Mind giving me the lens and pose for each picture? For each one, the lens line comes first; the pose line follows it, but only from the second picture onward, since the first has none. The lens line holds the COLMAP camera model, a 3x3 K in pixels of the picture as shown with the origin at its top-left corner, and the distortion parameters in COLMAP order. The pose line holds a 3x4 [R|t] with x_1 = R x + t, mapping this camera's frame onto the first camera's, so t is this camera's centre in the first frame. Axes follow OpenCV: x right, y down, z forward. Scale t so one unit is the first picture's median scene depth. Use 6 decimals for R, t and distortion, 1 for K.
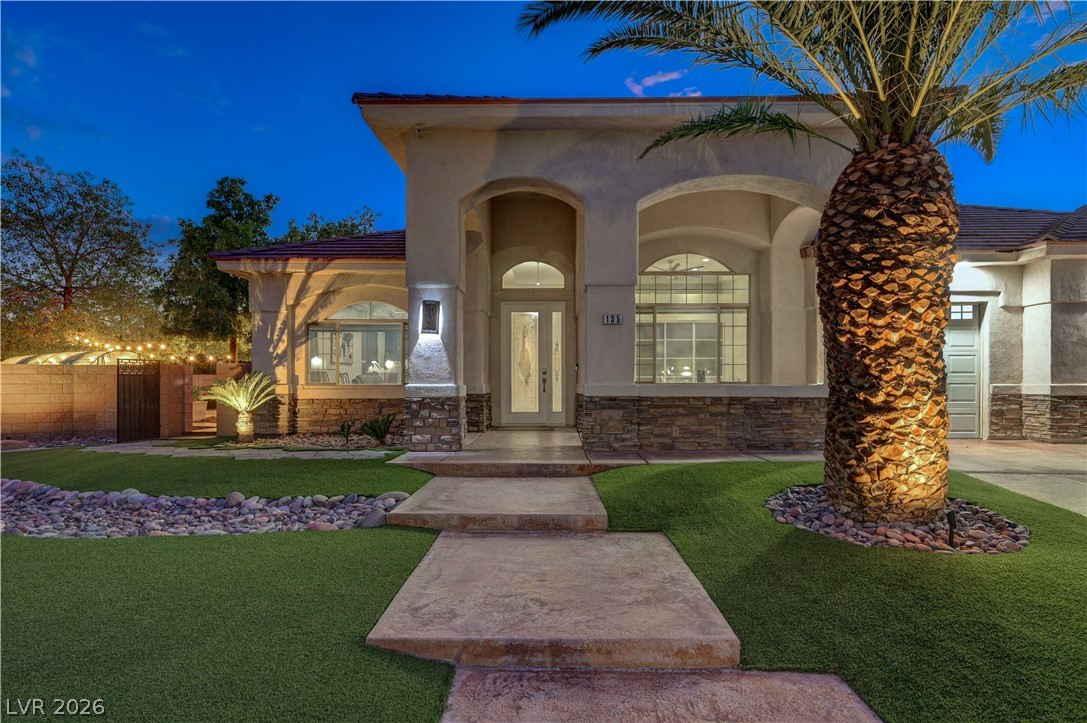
lens RADIAL K [[624.2, 0, 557.2], [0, 624.2, 378.6], [0, 0, 1]] dist [0.019506, 0.000506]
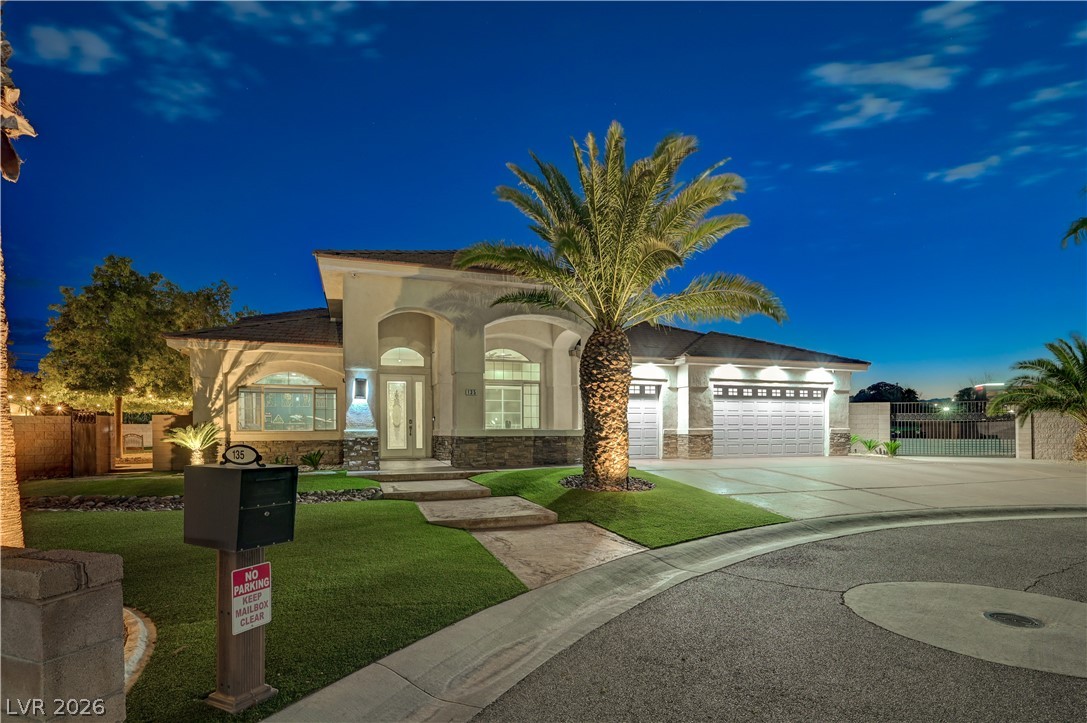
lens RADIAL K [[541.8, 0, 549.3], [0, 541.8, 414.8], [0, 0, 1]] dist [0.018905, 0.000023]
pose [[0.940832, 0.005935, 0.338820, -0.174453], [0.001261, 0.999778, -0.021015, 0.000377], [-0.338870, 0.020199, 0.940616, -0.398616]]
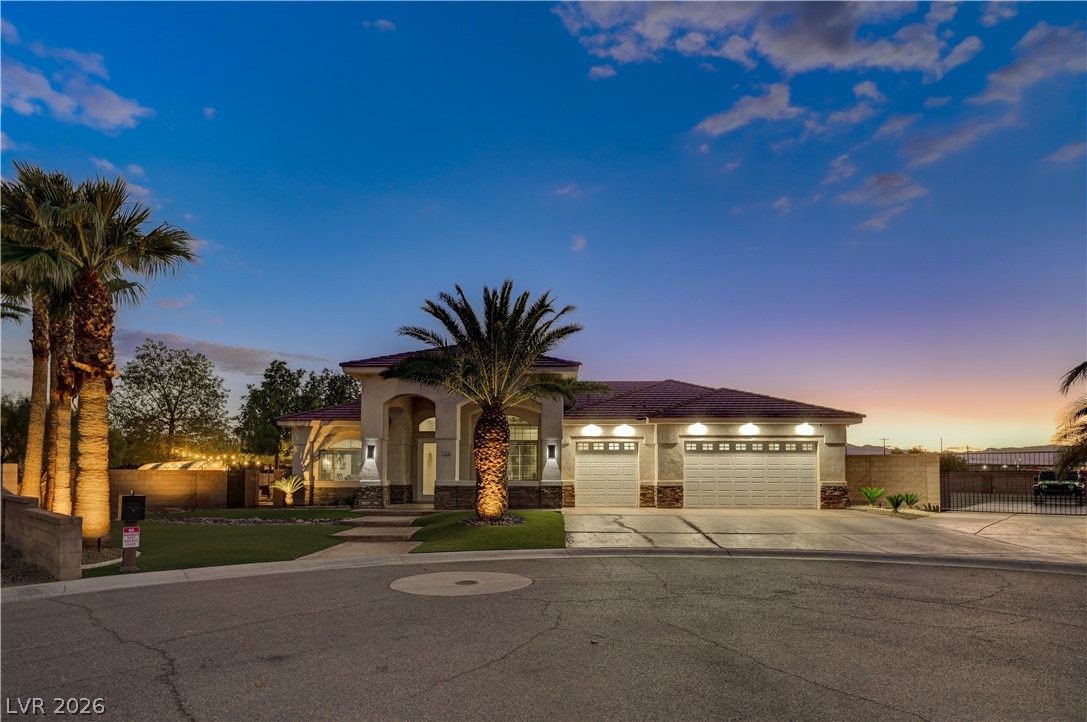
lens RADIAL K [[574.0, 0, 543.3], [0, 574.0, 442.1], [0, 0, 1]] dist [0.026863, 0.000986]
pose [[0.999943, 0.000791, -0.010682, 0.385026], [-0.001380, 0.998471, -0.055253, -0.013353], [0.010622, 0.055265, 0.998415, -0.956122]]
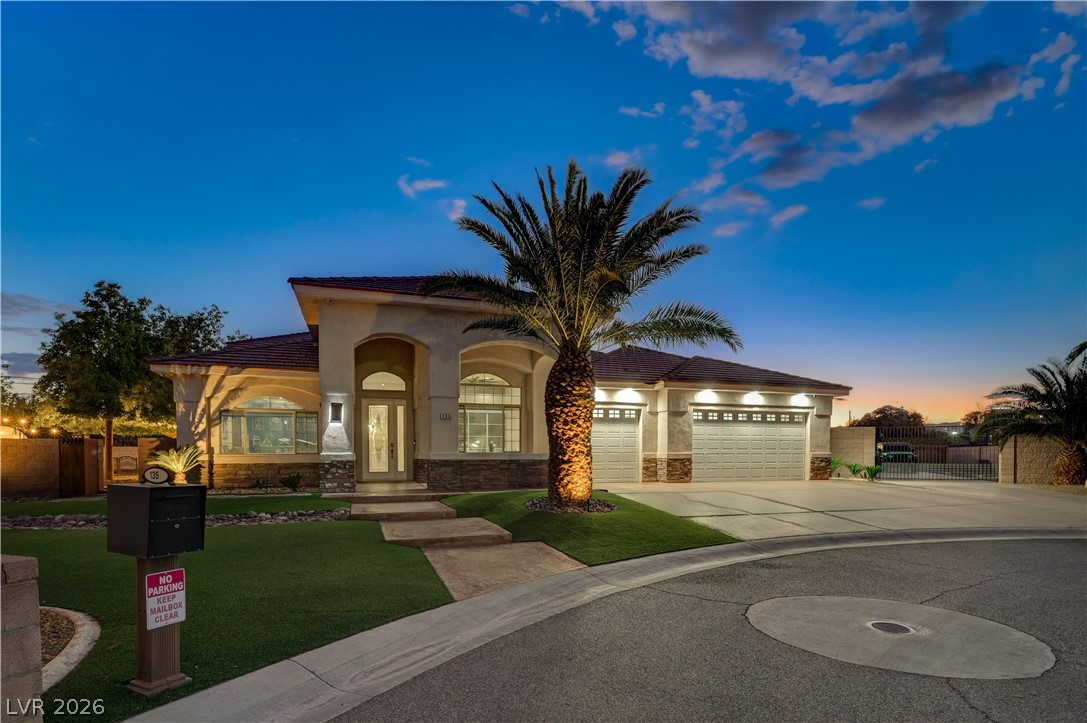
lens RADIAL K [[548.4, 0, 546.6], [0, 548.4, 450.1], [0, 0, 1]] dist [0.014747, -0.001156]
pose [[0.944299, 0.000557, 0.329088, -0.124184], [-0.000760, 1.000000, 0.000489, 0.000013], [-0.329088, -0.000712, 0.944299, -0.456573]]
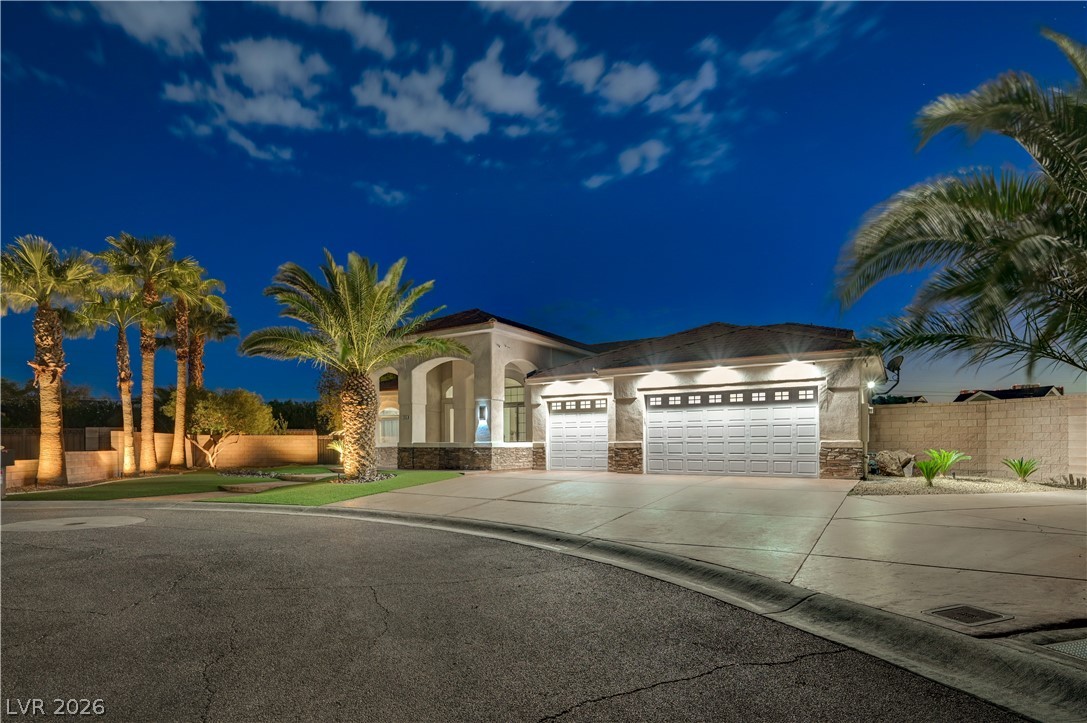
lens RADIAL K [[541.8, 0, 549.3], [0, 541.8, 414.8], [0, 0, 1]] dist [0.018905, 0.000023]
pose [[0.851376, -0.030184, -0.523687, 1.401052], [0.006036, 0.998841, -0.047758, 0.004434], [0.524521, 0.037499, 0.850571, -0.477674]]
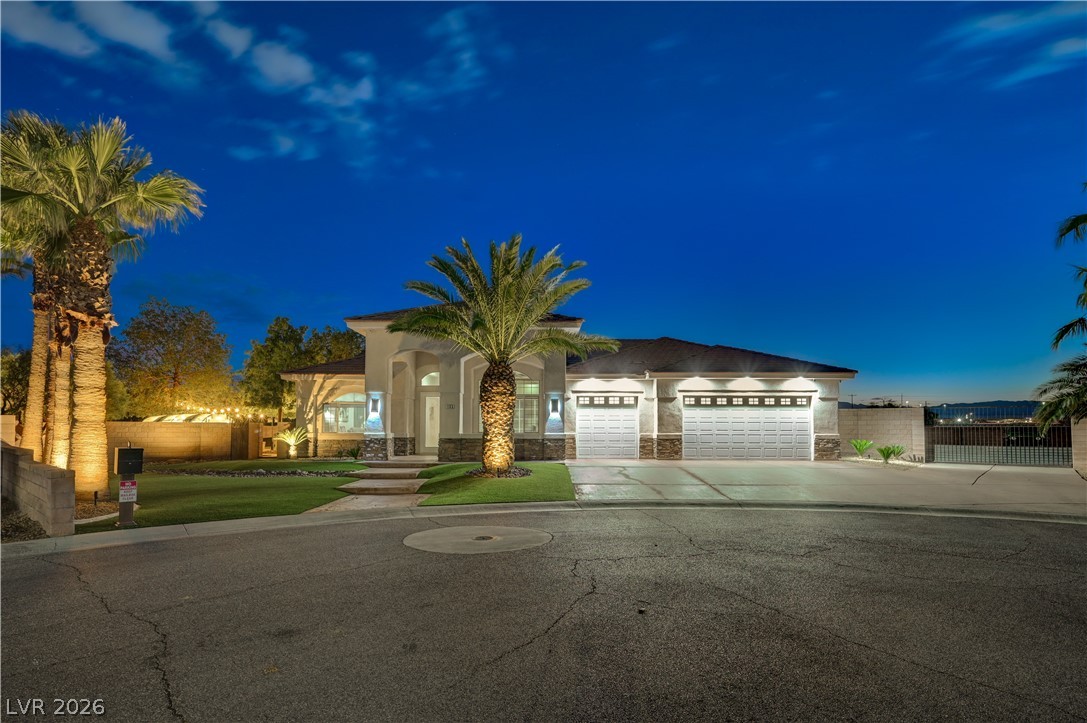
lens RADIAL K [[541.8, 0, 549.3], [0, 541.8, 414.8], [0, 0, 1]] dist [0.018905, 0.000023]
pose [[0.999852, 0.003320, 0.016895, 0.346822], [-0.002914, 0.999707, -0.024036, -0.010274], [-0.016970, 0.023983, 0.999568, -0.880212]]
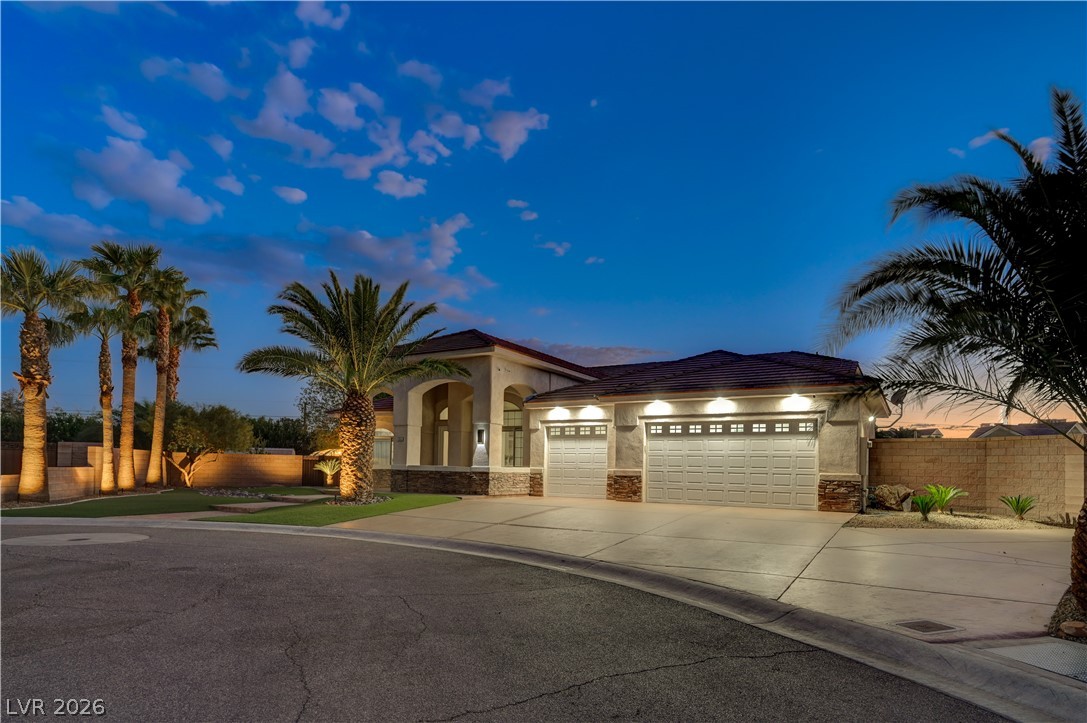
lens RADIAL K [[585.7, 0, 551.3], [0, 585.7, 429.1], [0, 0, 1]] dist [0.045306, 0.000222]
pose [[0.862652, -0.017006, -0.505512, 1.433644], [-0.017490, 0.997834, -0.063413, 0.003671], [0.505496, 0.063545, 0.860486, -0.584026]]
